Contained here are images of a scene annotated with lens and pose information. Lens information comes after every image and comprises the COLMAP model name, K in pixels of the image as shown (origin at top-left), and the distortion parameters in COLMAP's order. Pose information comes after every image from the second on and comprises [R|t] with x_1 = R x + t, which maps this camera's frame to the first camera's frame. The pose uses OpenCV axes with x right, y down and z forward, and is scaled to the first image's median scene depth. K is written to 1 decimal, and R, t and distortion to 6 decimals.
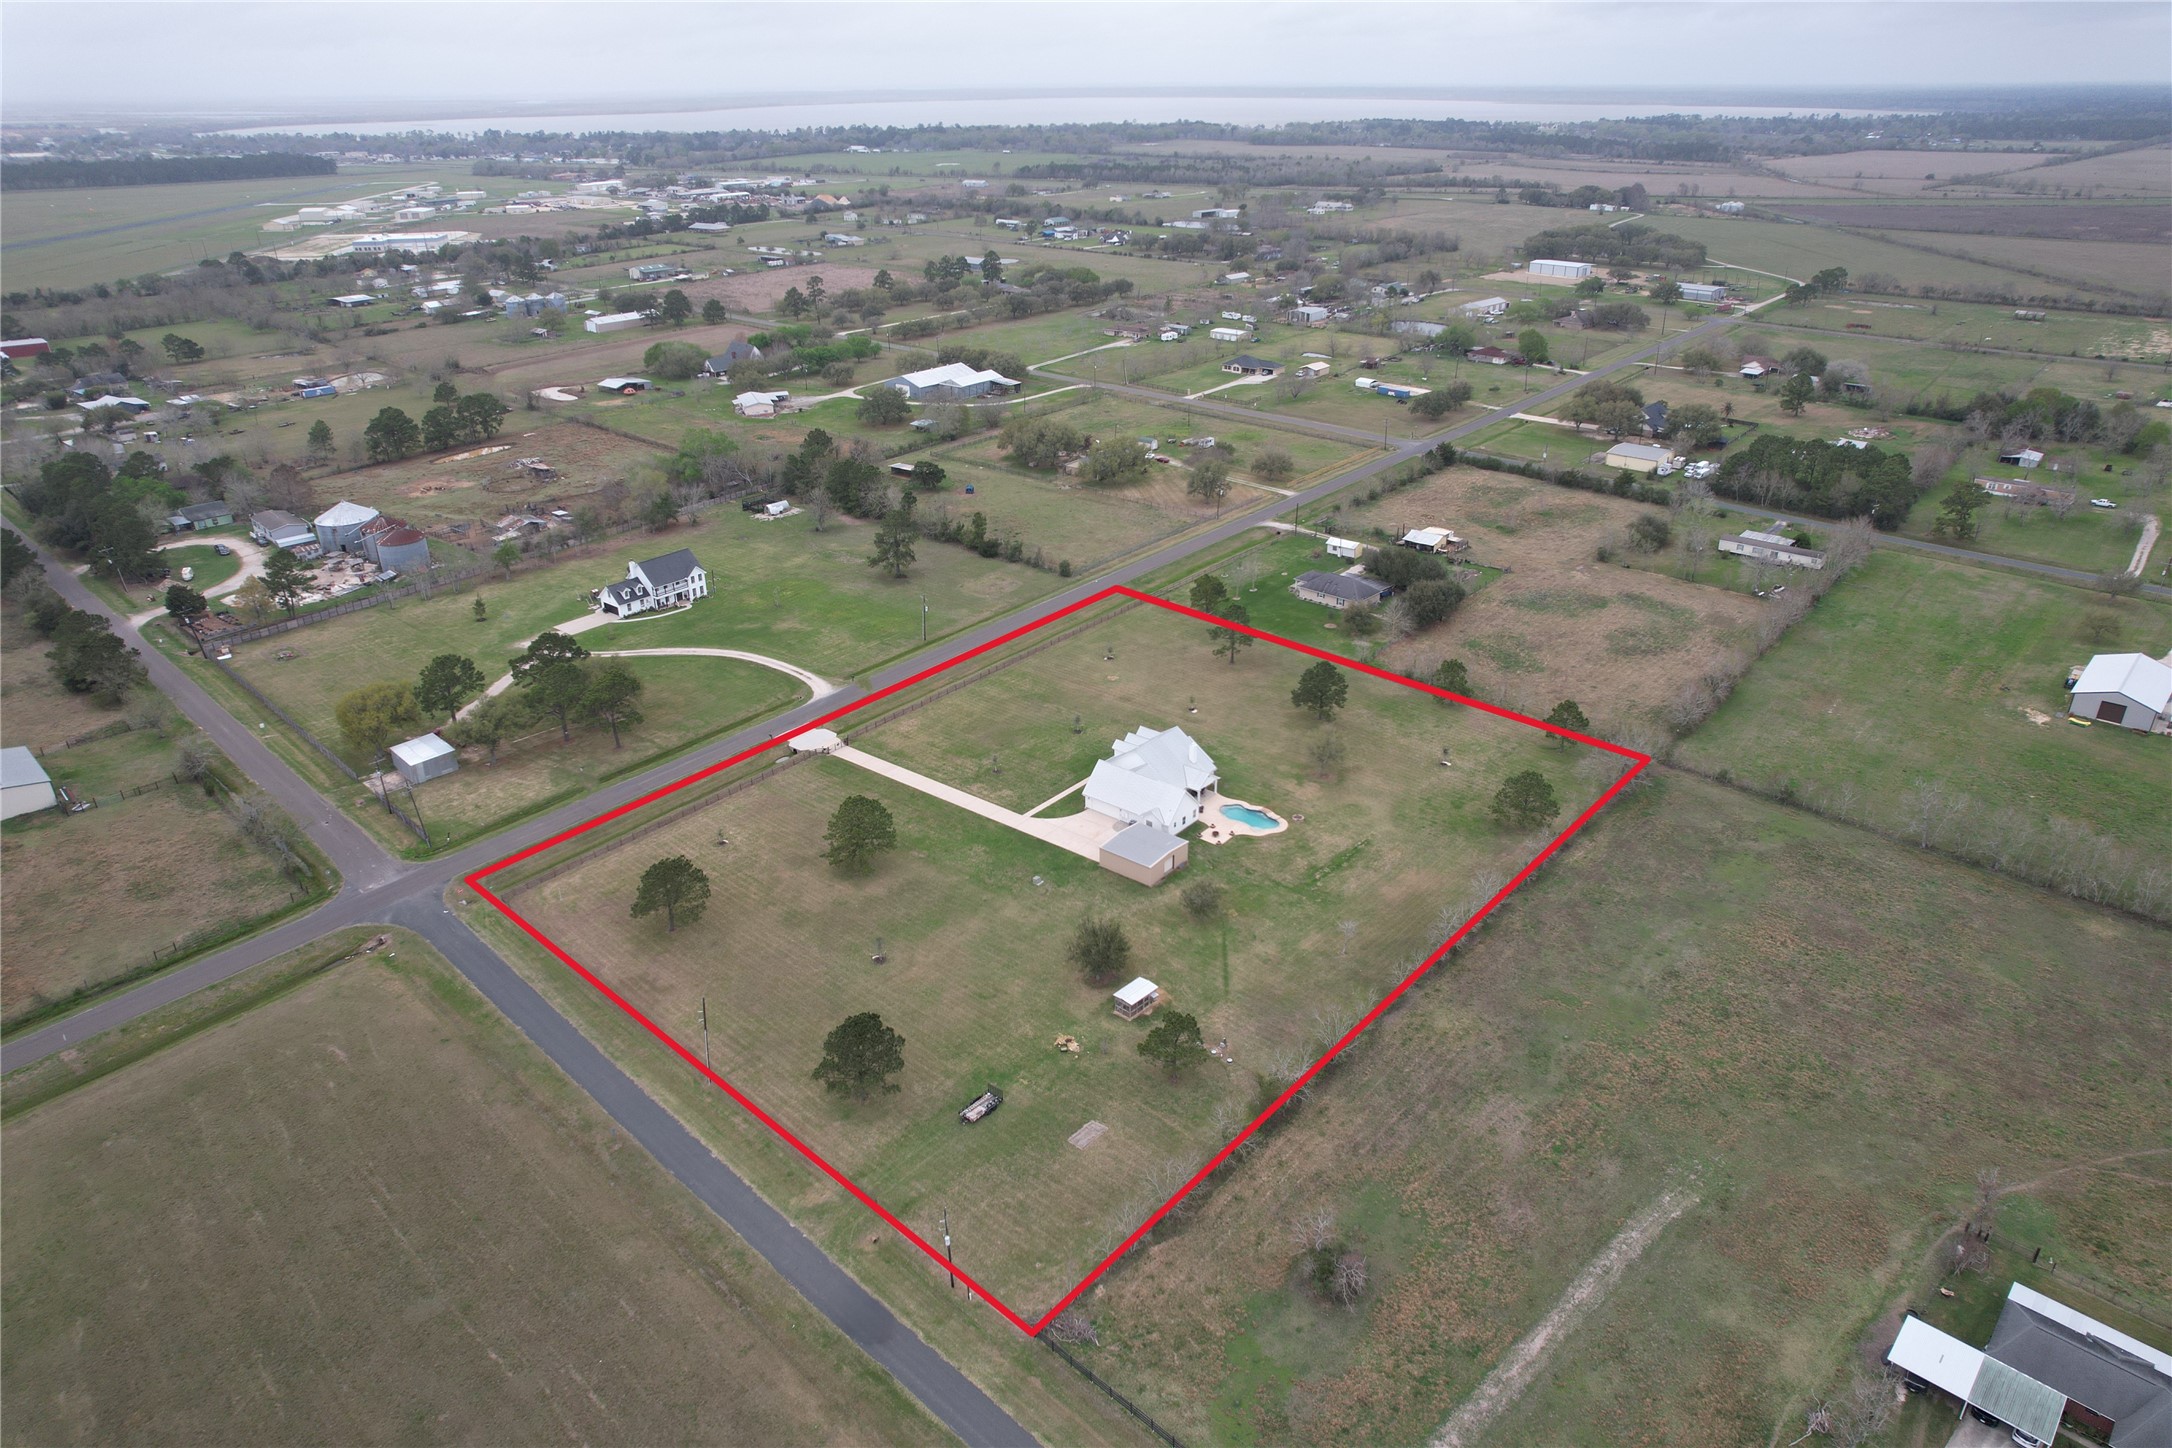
lens RADIAL K [[1385.8, 0, 1097.6], [0, 1385.8, 732.7], [0, 0, 1]] dist [-0.063462, 0.054139]
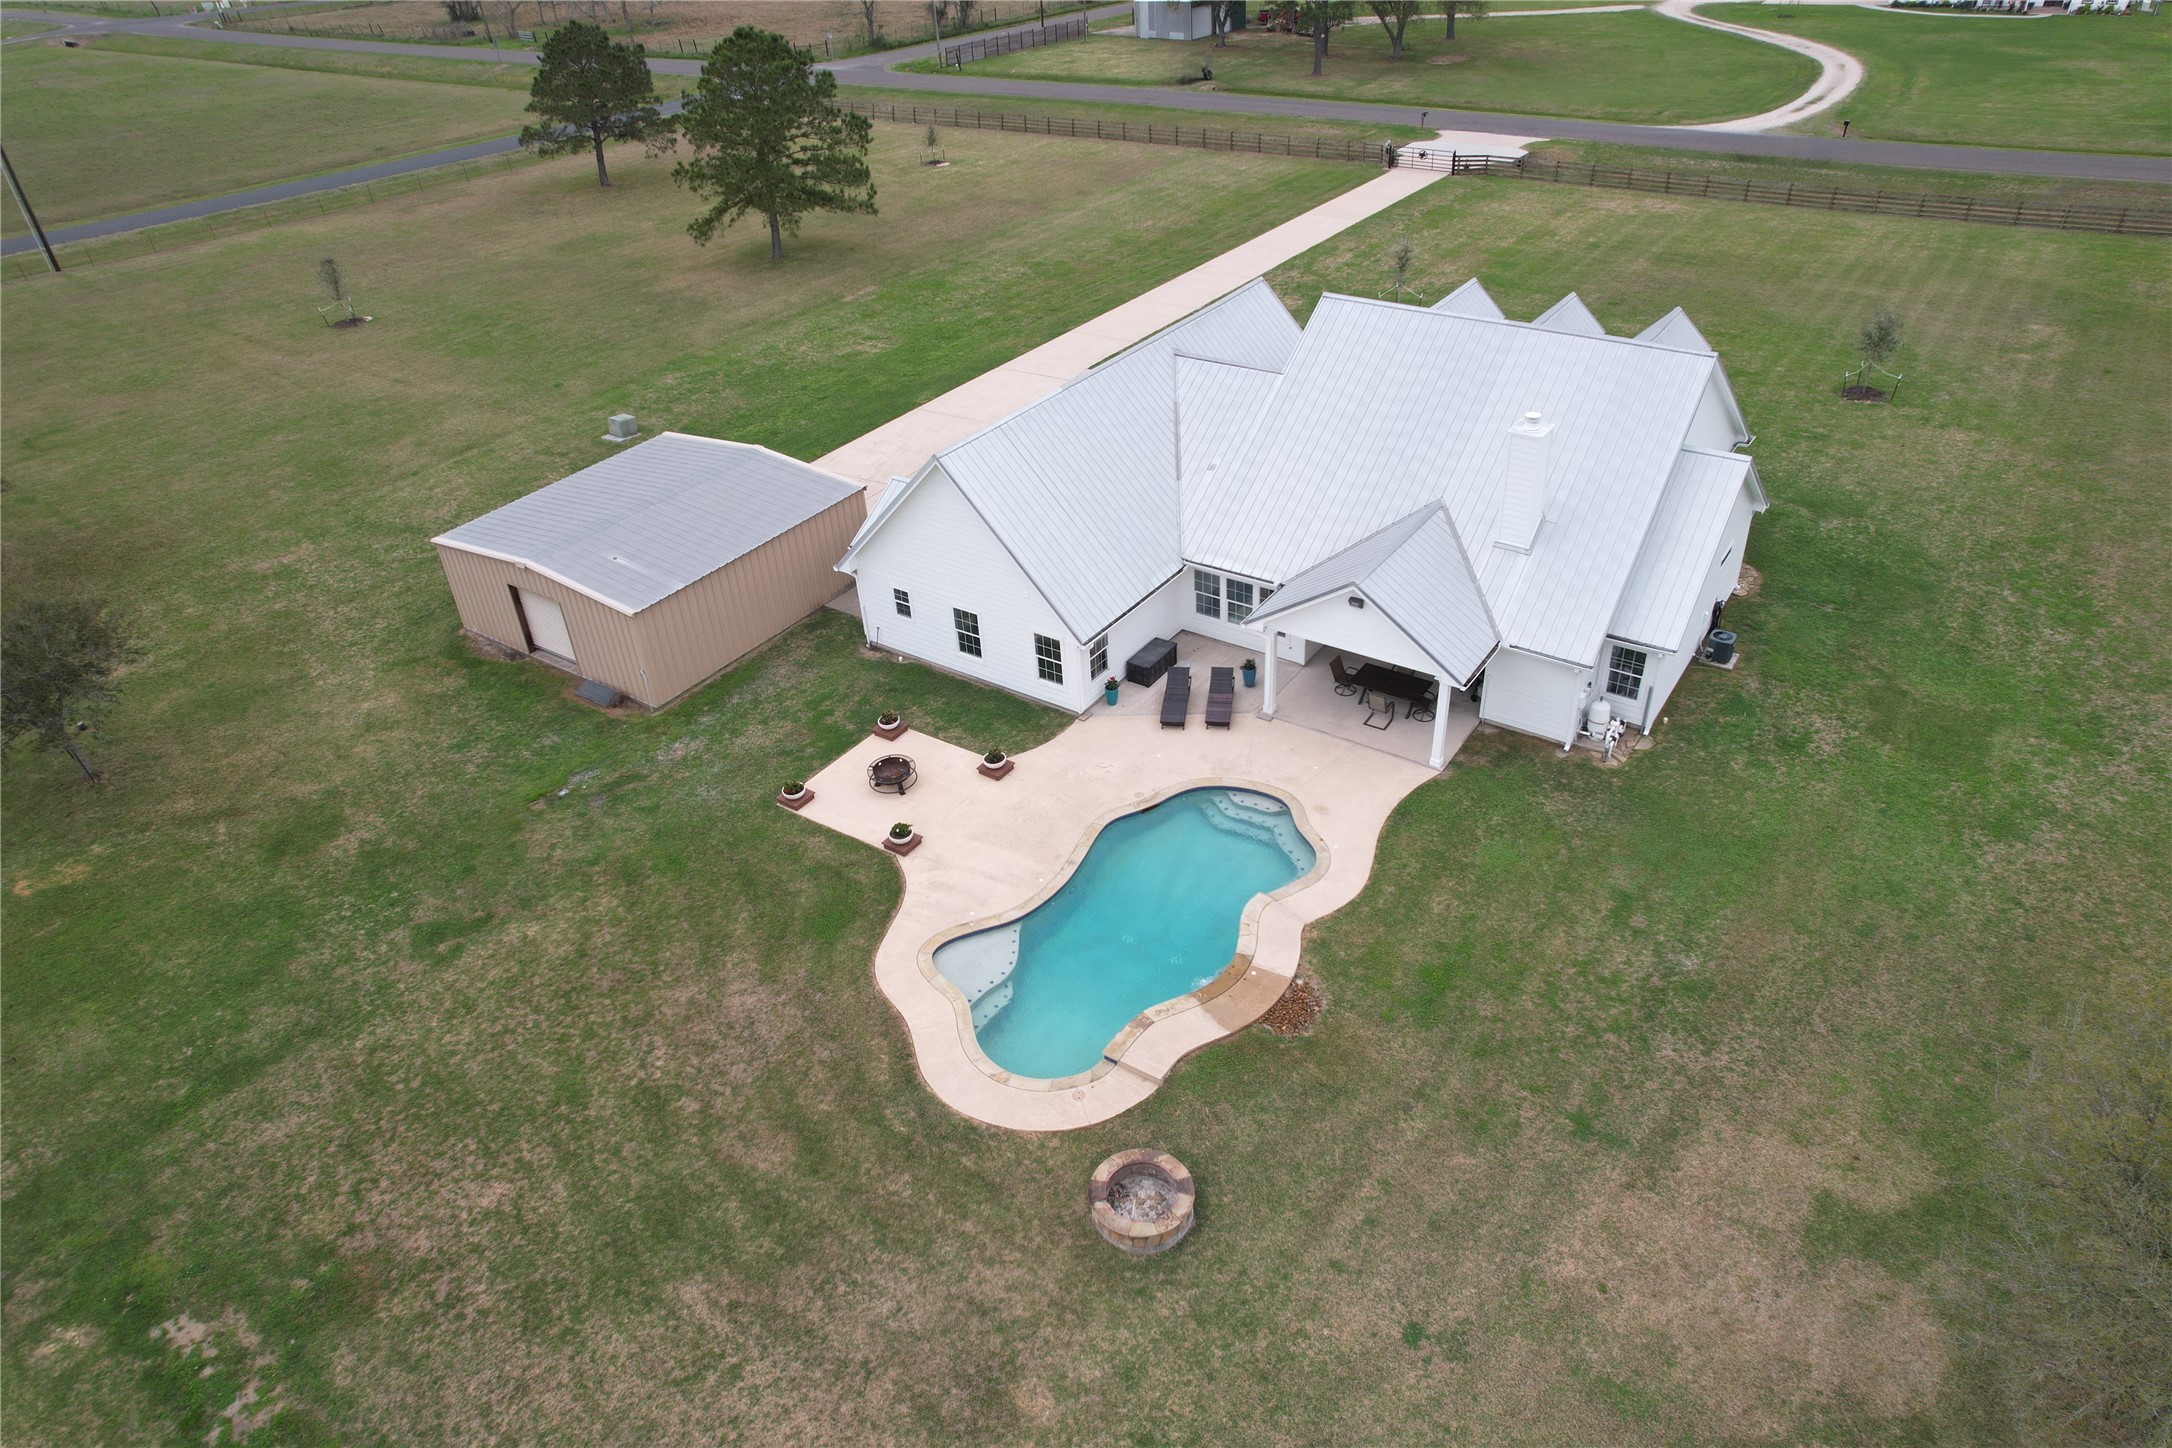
lens RADIAL K [[1385.8, 0, 1101.9], [0, 1385.8, 724.7], [0, 0, 1]] dist [-0.063462, 0.054139]
pose [[0.077655, 0.562709, -0.823000, 0.221618], [-0.390819, 0.776605, 0.494111, -0.023913], [0.917186, 0.283273, 0.280224, 0.977181]]
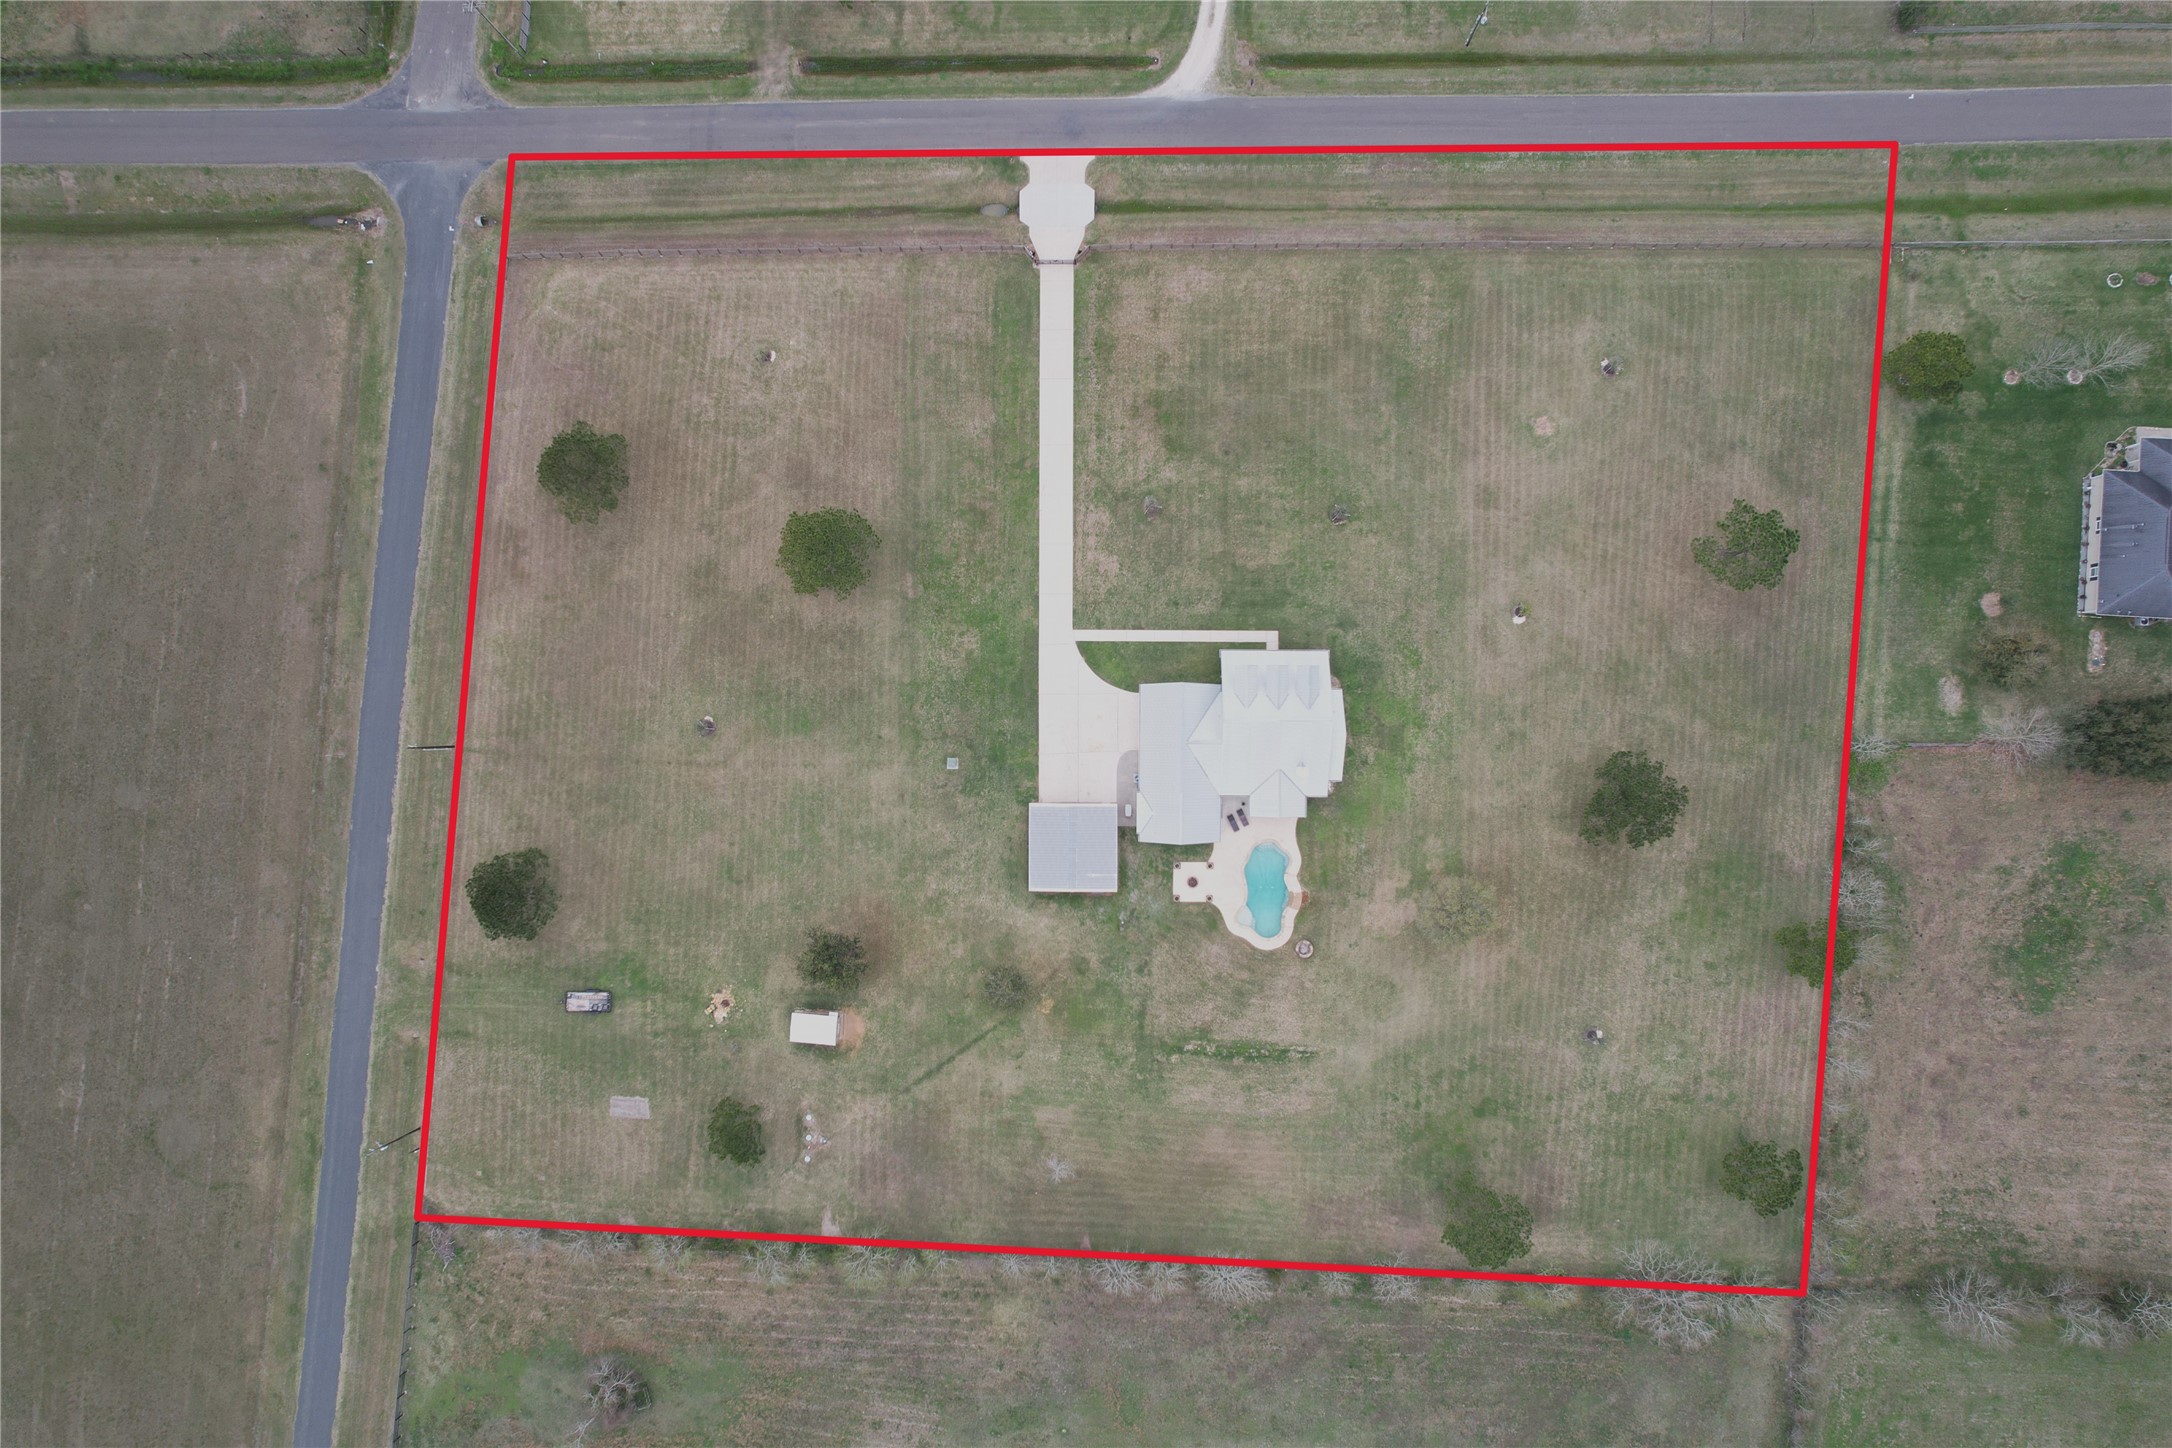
lens RADIAL K [[1385.8, 0, 1088.9], [0, 1385.8, 732.3], [0, 0, 1]] dist [-0.063462, 0.054139]
pose [[0.622687, 0.782201, -0.020570, 0.005760], [-0.315406, 0.274970, 0.908246, -0.584686], [0.716087, -0.559065, 0.417931, 0.706770]]
